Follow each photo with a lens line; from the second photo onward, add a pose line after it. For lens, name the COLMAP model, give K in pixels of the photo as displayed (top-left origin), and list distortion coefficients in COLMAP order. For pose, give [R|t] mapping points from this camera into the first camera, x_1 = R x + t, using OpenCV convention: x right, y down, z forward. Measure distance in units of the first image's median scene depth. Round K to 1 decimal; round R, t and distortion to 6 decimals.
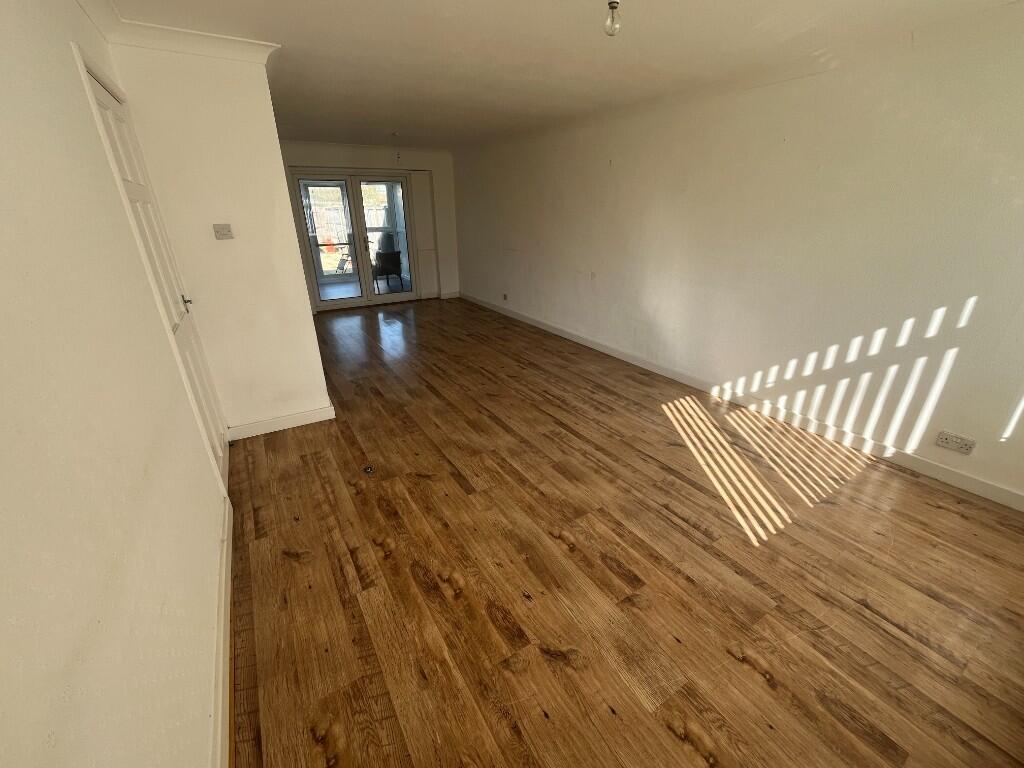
lens RADIAL K [[413.3, 0, 511.0], [0, 413.3, 383.6], [0, 0, 1]] dist [-0.003245, 0.000029]
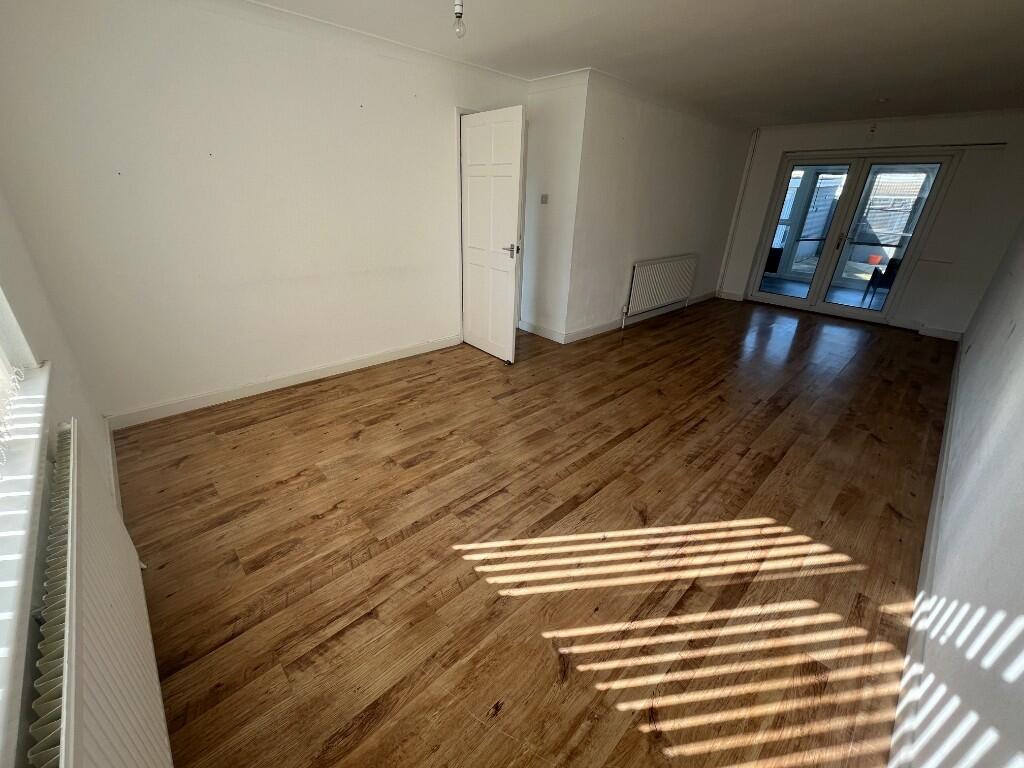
lens RADIAL K [[413.3, 0, 512.8], [0, 413.3, 385.2], [0, 0, 1]] dist [-0.003245, 0.000029]
pose [[0.205605, 0.423513, -0.882249, 1.180873], [-0.412465, 0.855028, 0.314323, -0.237932], [0.887468, 0.299270, 0.350483, 0.633128]]
